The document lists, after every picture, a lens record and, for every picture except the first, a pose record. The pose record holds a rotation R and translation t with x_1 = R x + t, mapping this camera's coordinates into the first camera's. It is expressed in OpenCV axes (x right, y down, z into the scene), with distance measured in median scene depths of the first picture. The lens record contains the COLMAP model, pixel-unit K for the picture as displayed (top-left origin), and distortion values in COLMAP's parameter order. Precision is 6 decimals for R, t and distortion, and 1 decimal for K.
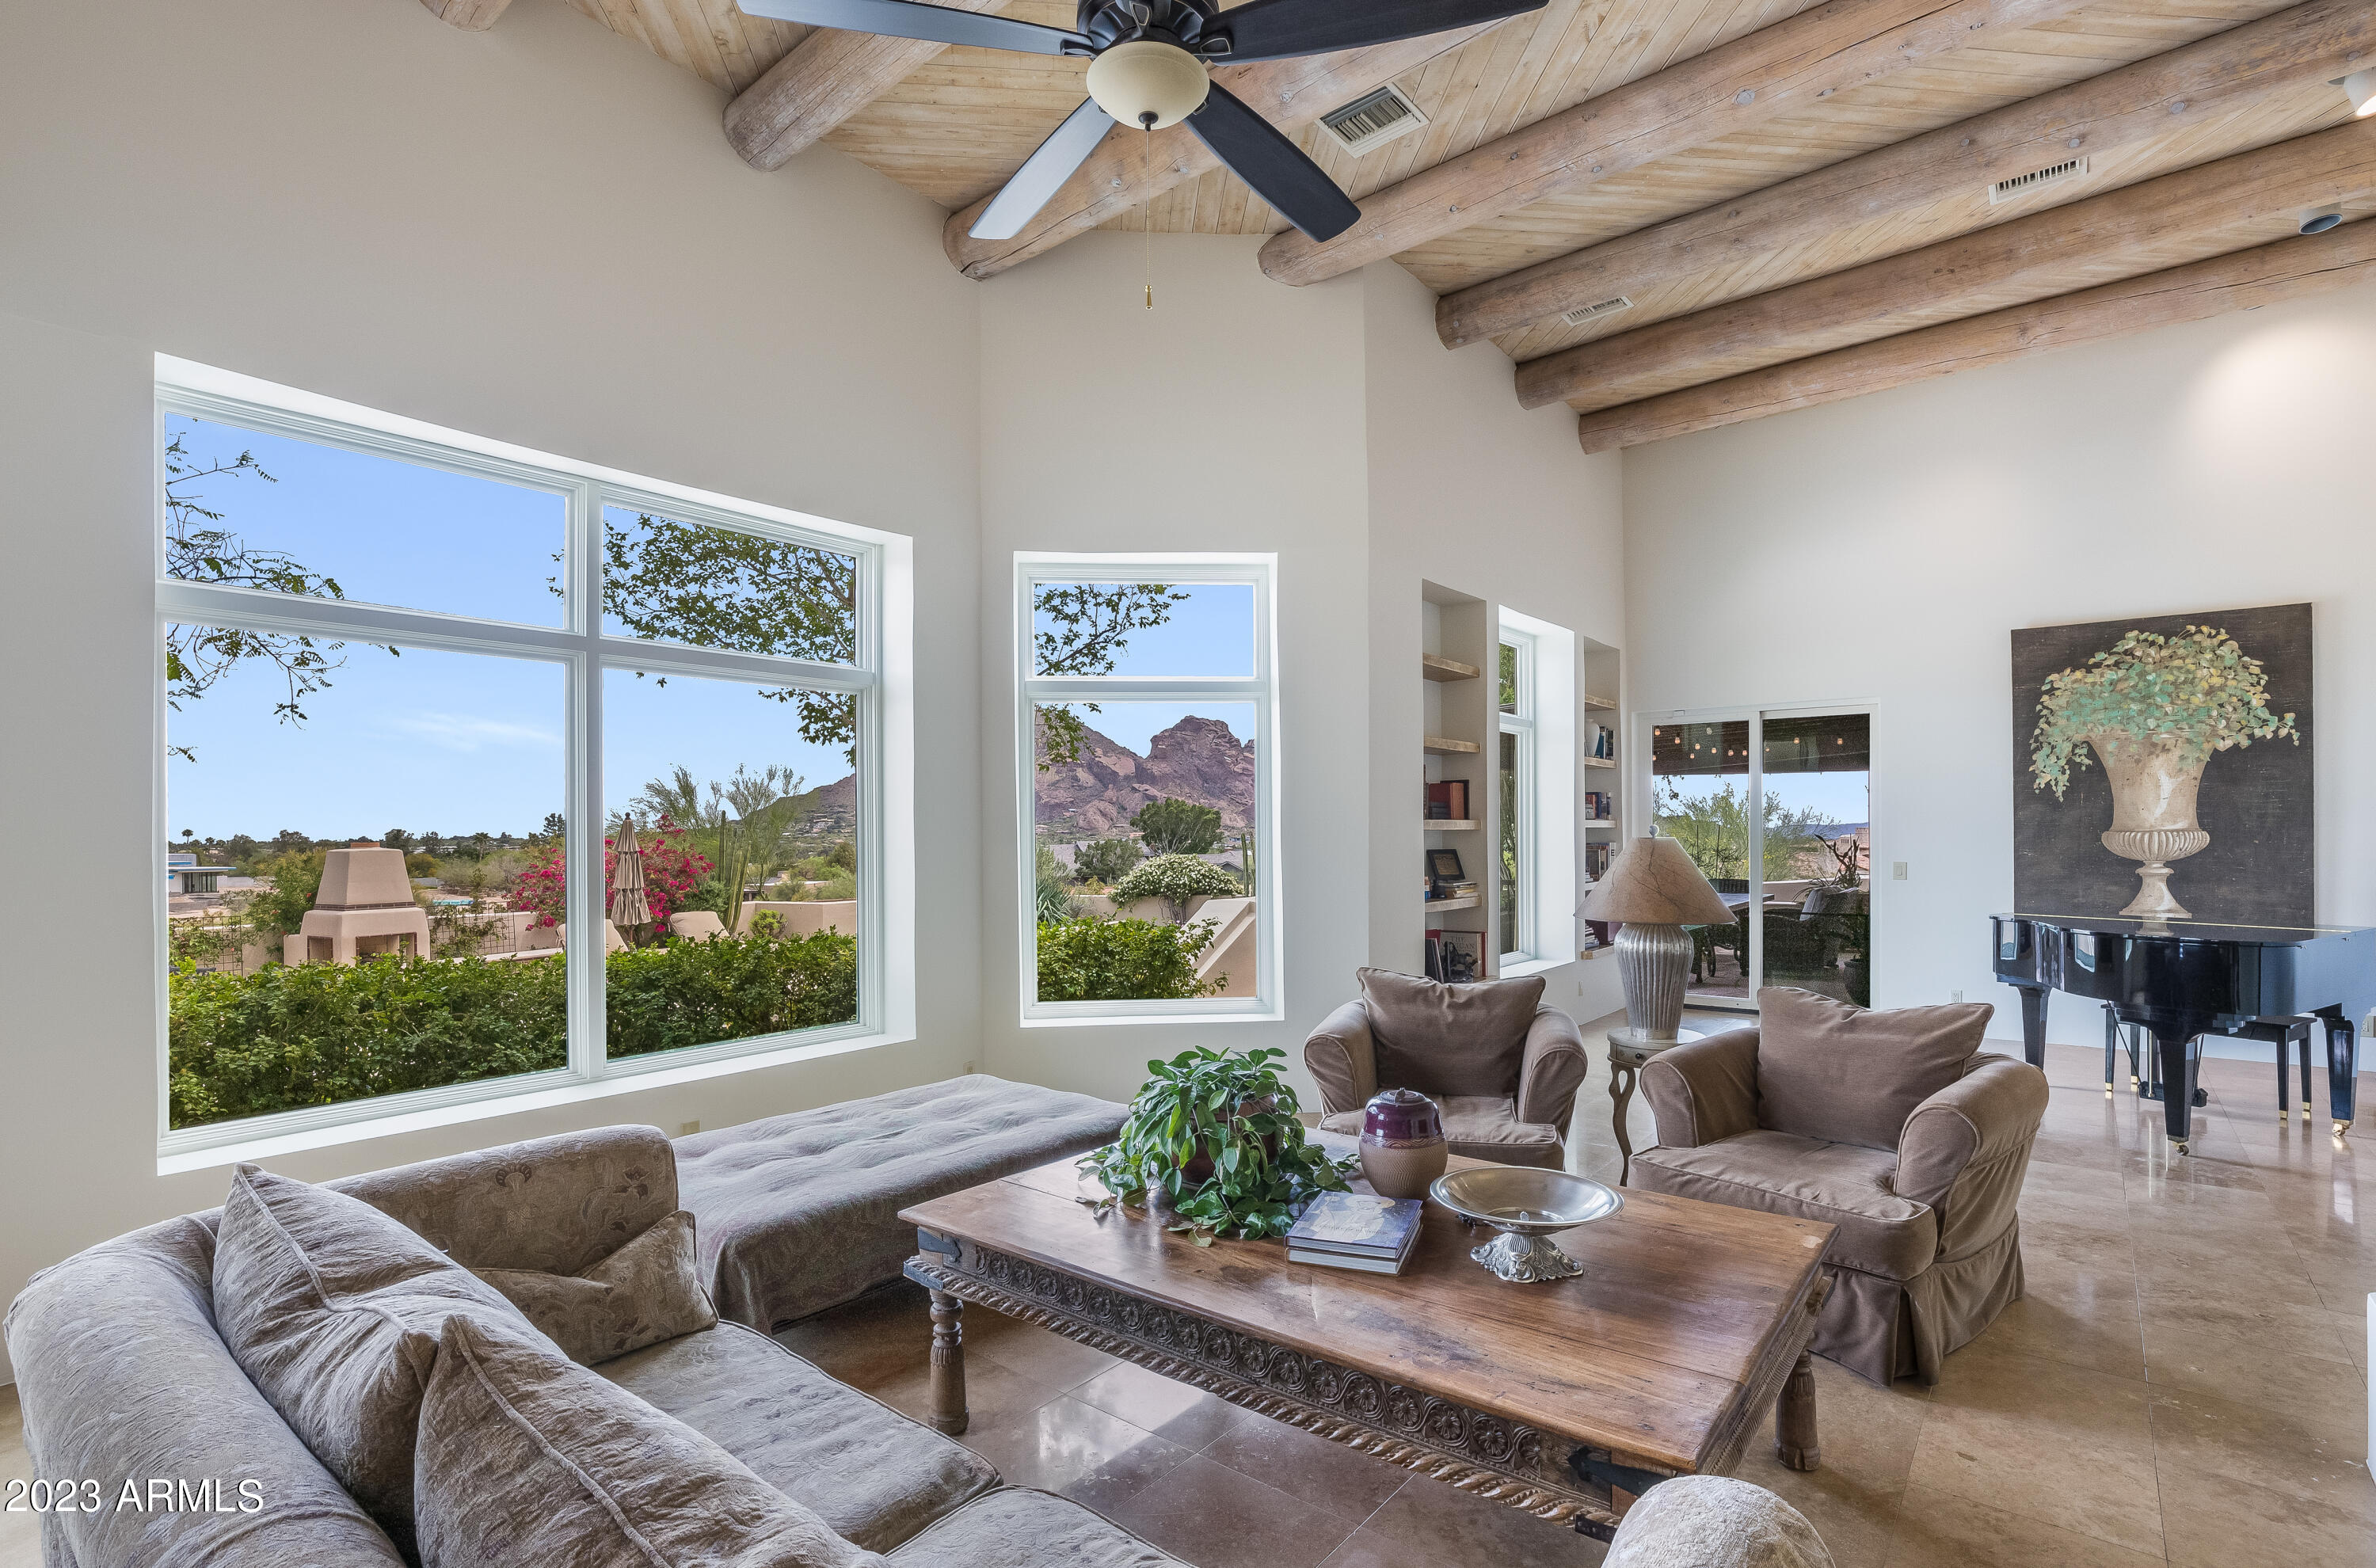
lens RADIAL K [[1093.6, 0, 1207.4], [0, 1093.6, 845.1], [0, 0, 1]] dist [-0.027672, 0.006927]
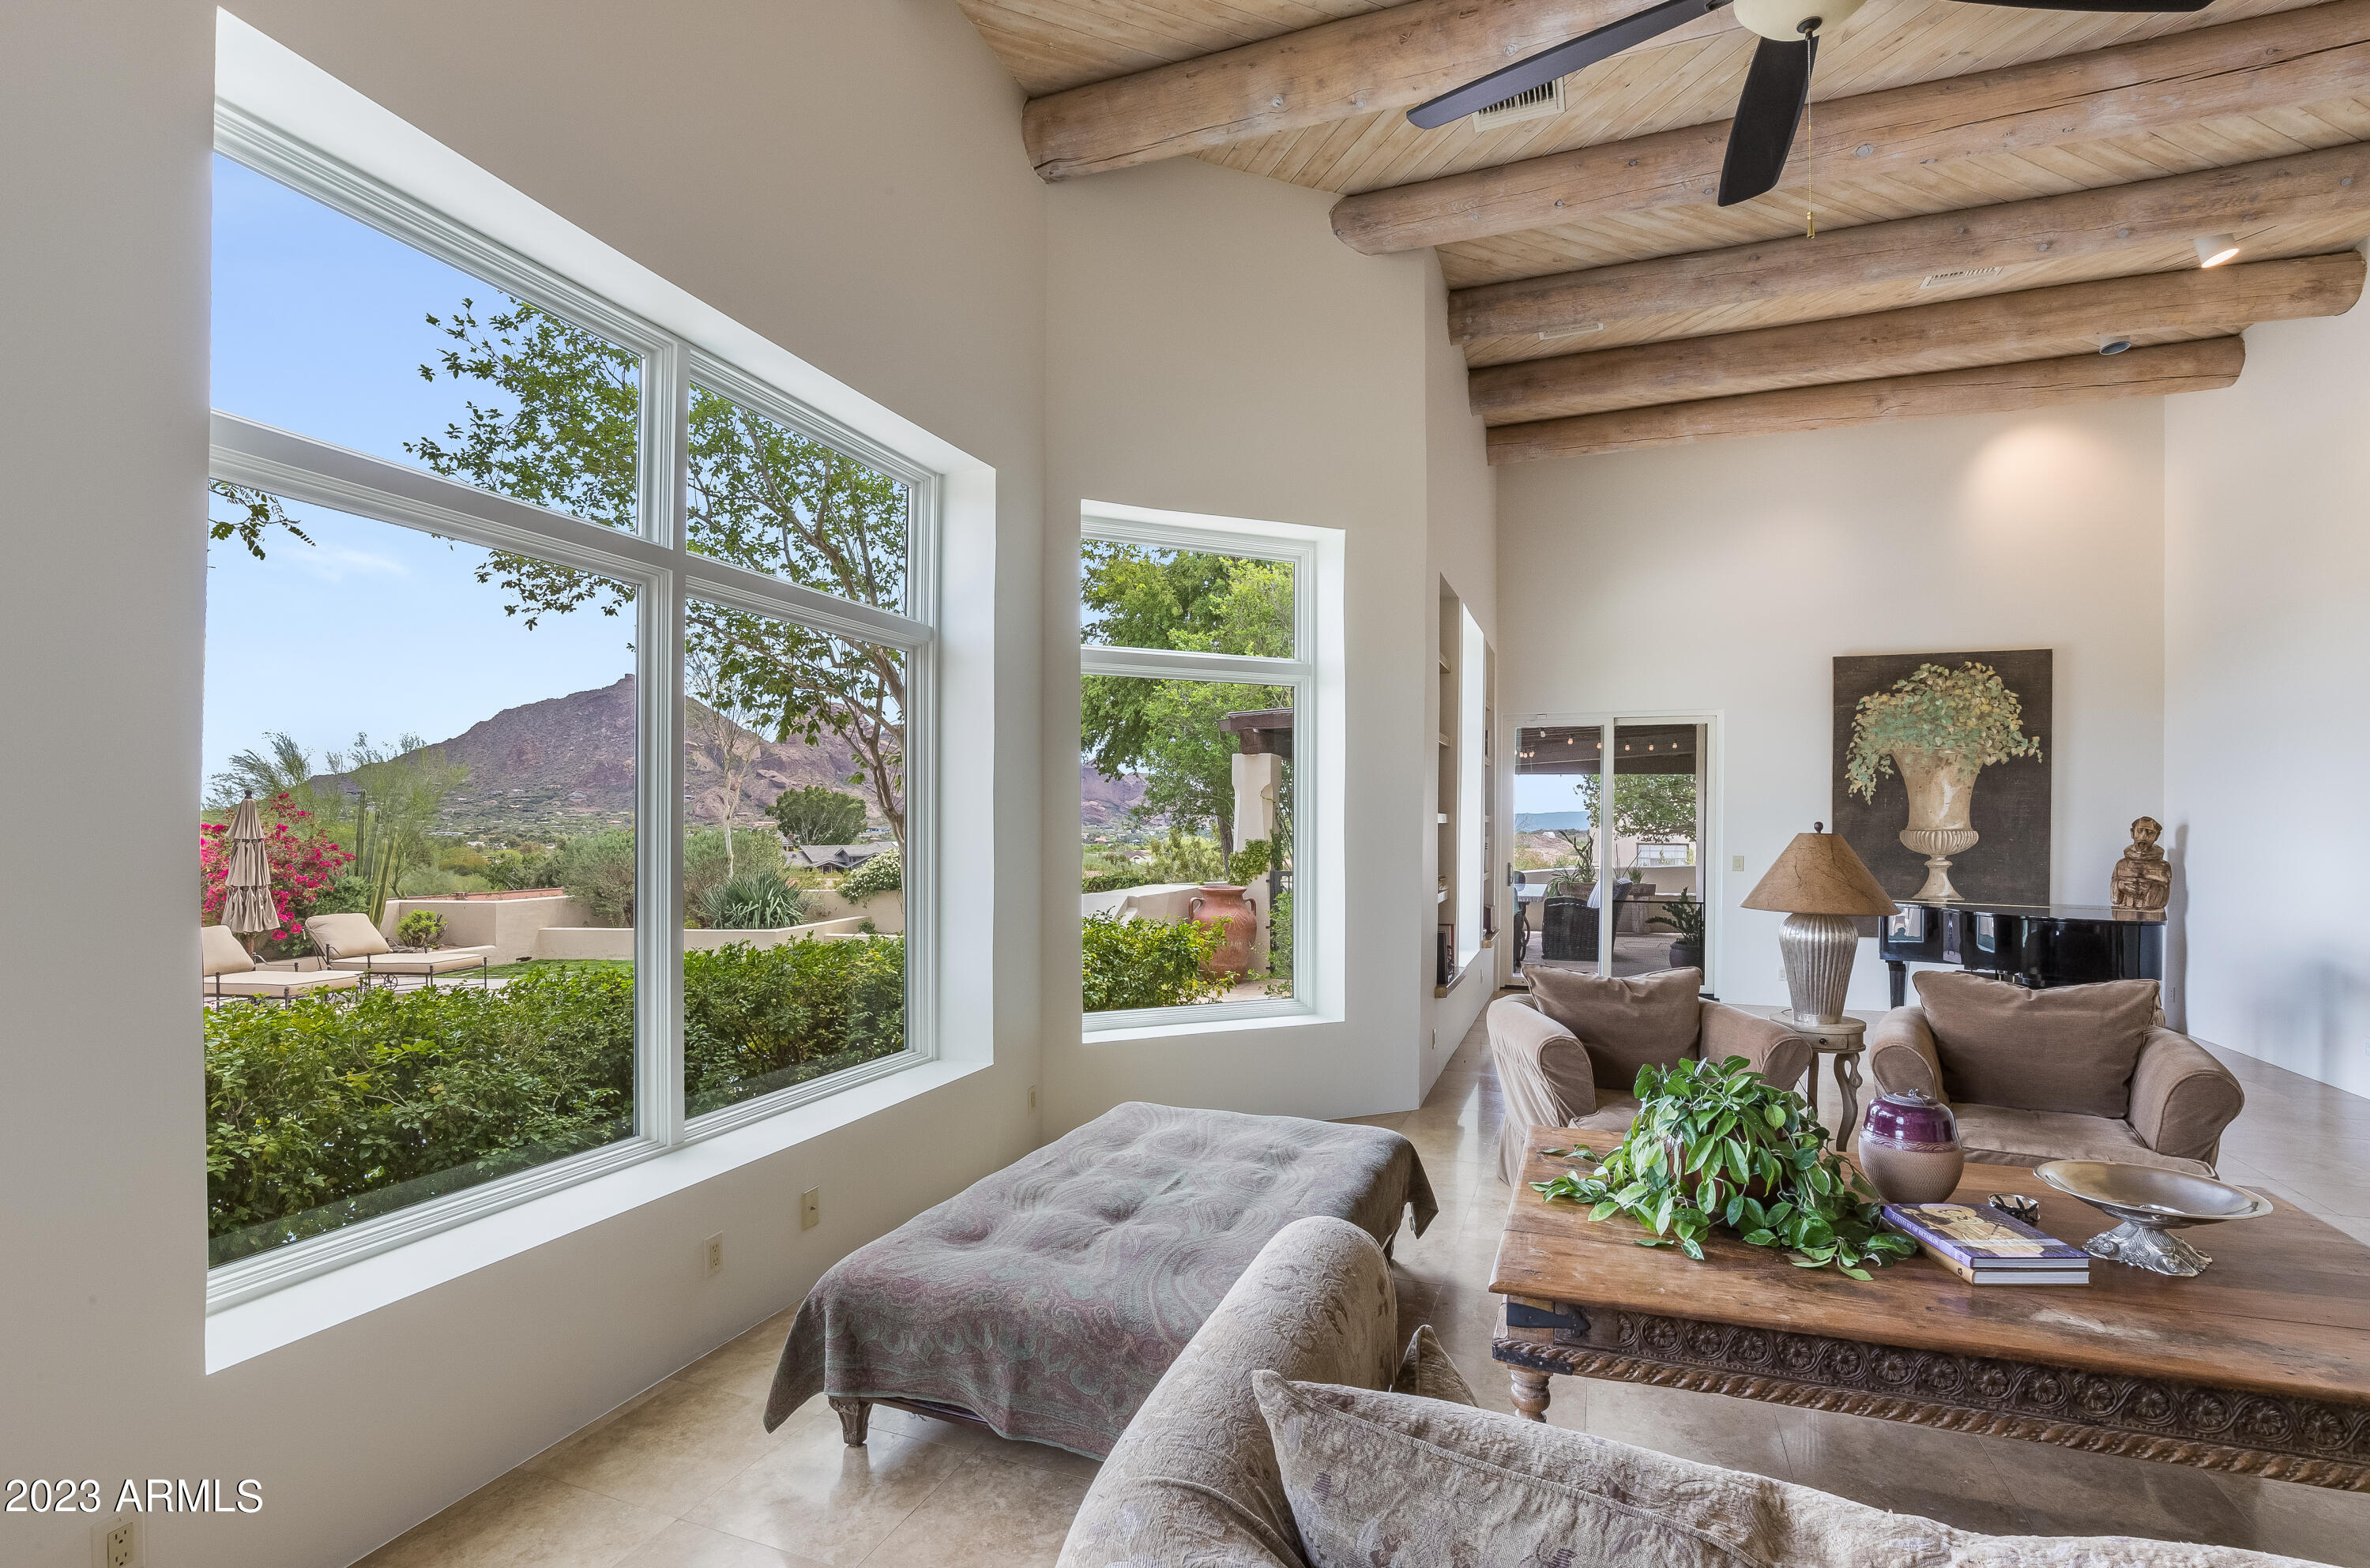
lens RADIAL K [[1090.9, 0, 1216.7], [0, 1090.9, 837.2], [0, 0, 1]] dist [-0.027672, 0.006927]
pose [[0.948587, 0.006697, 0.316446, -0.313161], [-0.006804, 0.999977, -0.000768, 0.001161], [-0.316444, -0.001425, 0.948610, 0.124070]]
